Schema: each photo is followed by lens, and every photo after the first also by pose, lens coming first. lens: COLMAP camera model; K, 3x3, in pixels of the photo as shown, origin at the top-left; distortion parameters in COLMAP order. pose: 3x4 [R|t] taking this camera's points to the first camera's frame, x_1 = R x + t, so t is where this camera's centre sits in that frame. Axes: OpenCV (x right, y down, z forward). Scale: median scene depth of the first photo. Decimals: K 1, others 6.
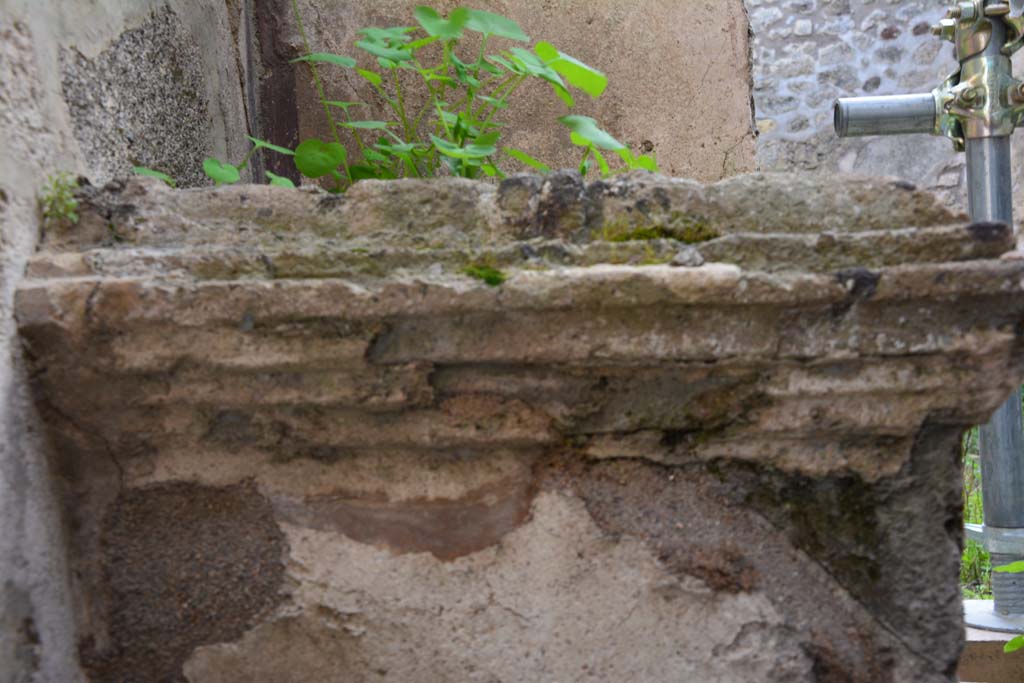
lens RADIAL K [[1110.1, 0, 512.0], [0, 1110.1, 341.5], [0, 0, 1]] dist [0.011556, 0.038712]
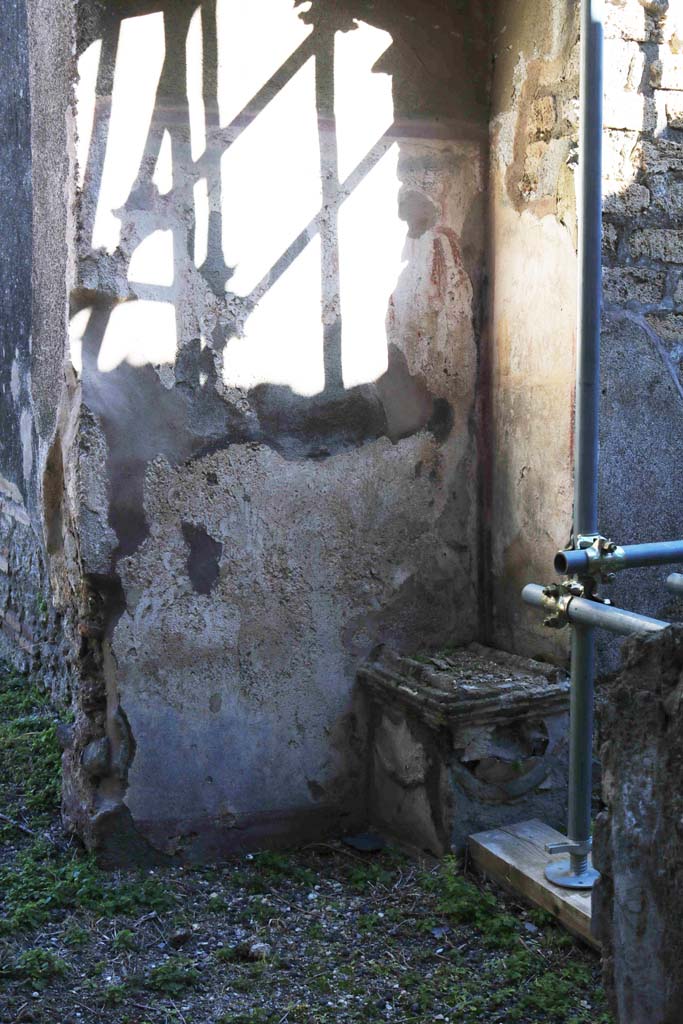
lens RADIAL K [[1377.3, 0, 336.9], [0, 1377.3, 516.8], [0, 0, 1]] dist [-0.060111, 0.011944]
pose [[0.537376, 0.142303, -0.831250, 5.759815], [0.012813, 0.984170, 0.176764, -2.230139], [0.843246, -0.105639, 0.527046, -3.110805]]
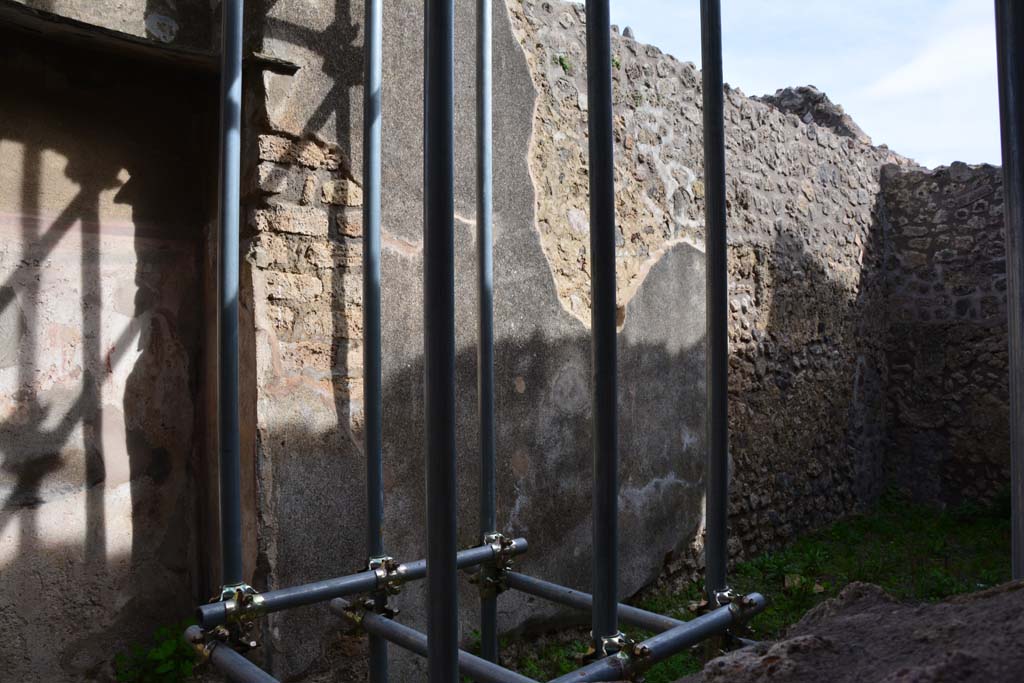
lens RADIAL K [[795.6, 0, 512.0], [0, 795.6, 341.5], [0, 0, 1]] dist [-0.169579, 0.123881]
pose [[0.757374, 0.014410, -0.652822, 4.772690], [0.002359, 0.999690, 0.024803, -2.357580], [0.652977, -0.020326, 0.757105, -0.840771]]
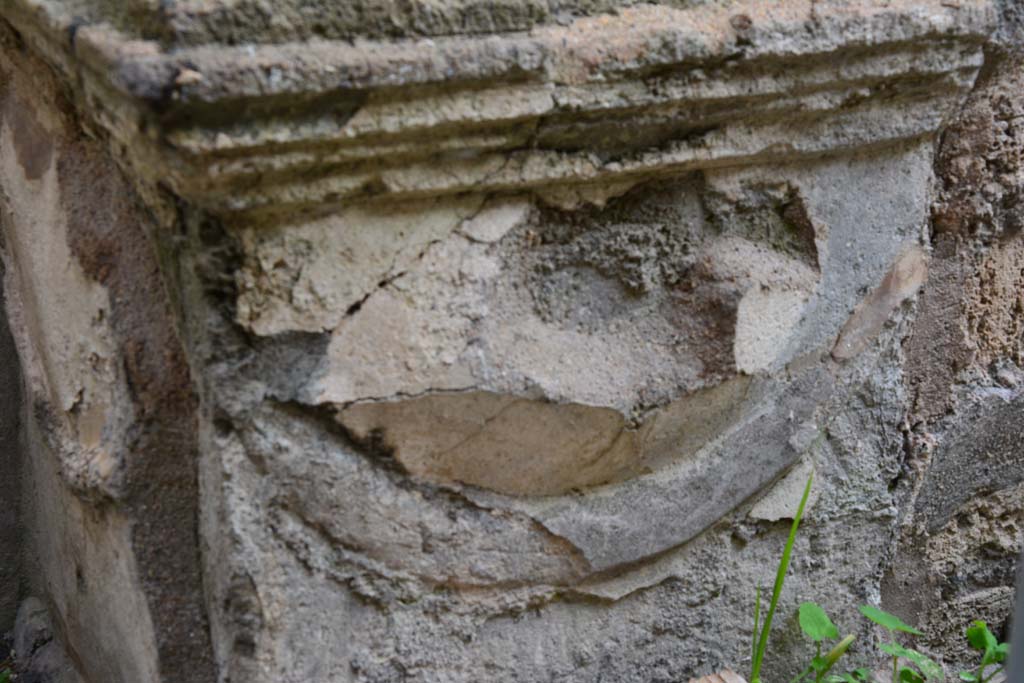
lens RADIAL K [[1640.2, 0, 512.0], [0, 1640.2, 341.5], [0, 0, 1]] dist [0.147758, 0.297787]
pose [[0.513293, 0.365999, -0.776257, 1.608842], [-0.016637, 0.908577, 0.417386, -0.395280], [0.858052, -0.201327, 0.472455, 0.505025]]
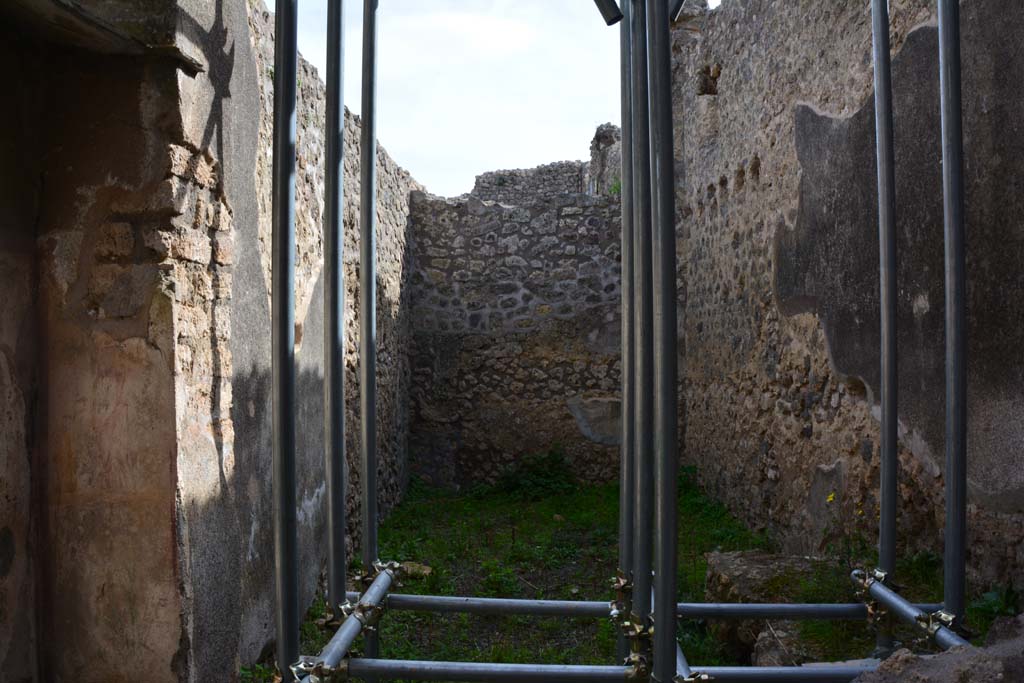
lens RADIAL K [[802.3, 0, 515.1], [0, 802.3, 348.4], [0, 0, 1]] dist [-0.168165, 0.127879]
pose [[0.998153, 0.035589, 0.049229, 1.934450], [-0.037393, 0.998644, 0.036209, -2.677451], [-0.047873, -0.037983, 0.998131, -2.471341]]
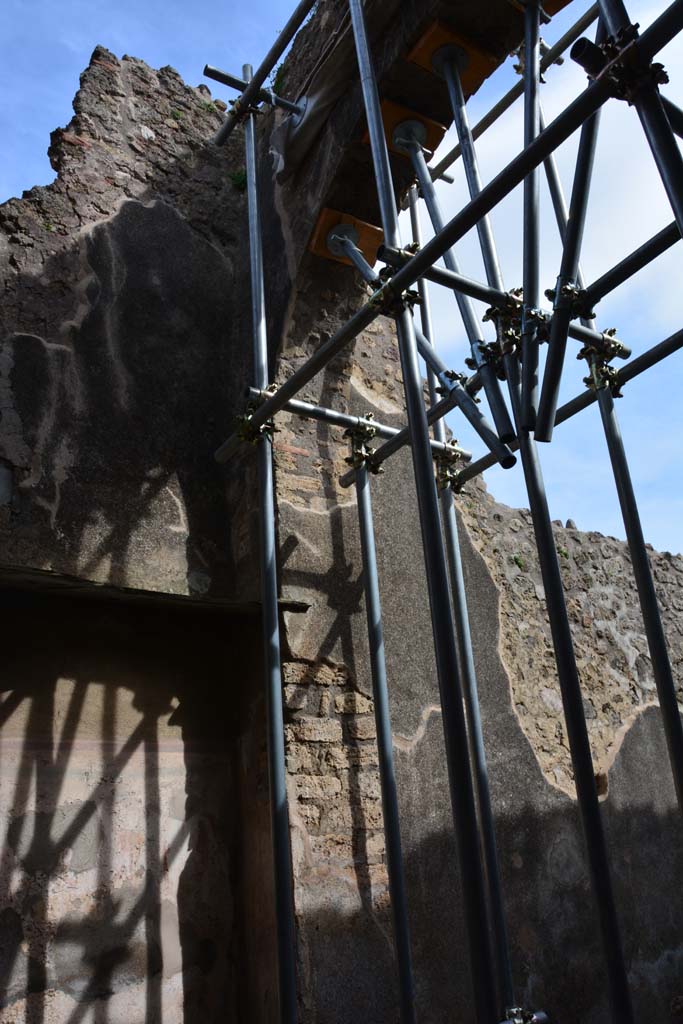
lens RADIAL K [[802.3, 0, 347.5], [0, 802.3, 511.1], [0, 0, 1]] dist [-0.168165, 0.127879]
pose [[0.633917, -0.314491, -0.706573, 5.469752], [0.072225, 0.933671, -0.350772, -2.433200], [0.770021, 0.171329, 0.614584, -1.830765]]
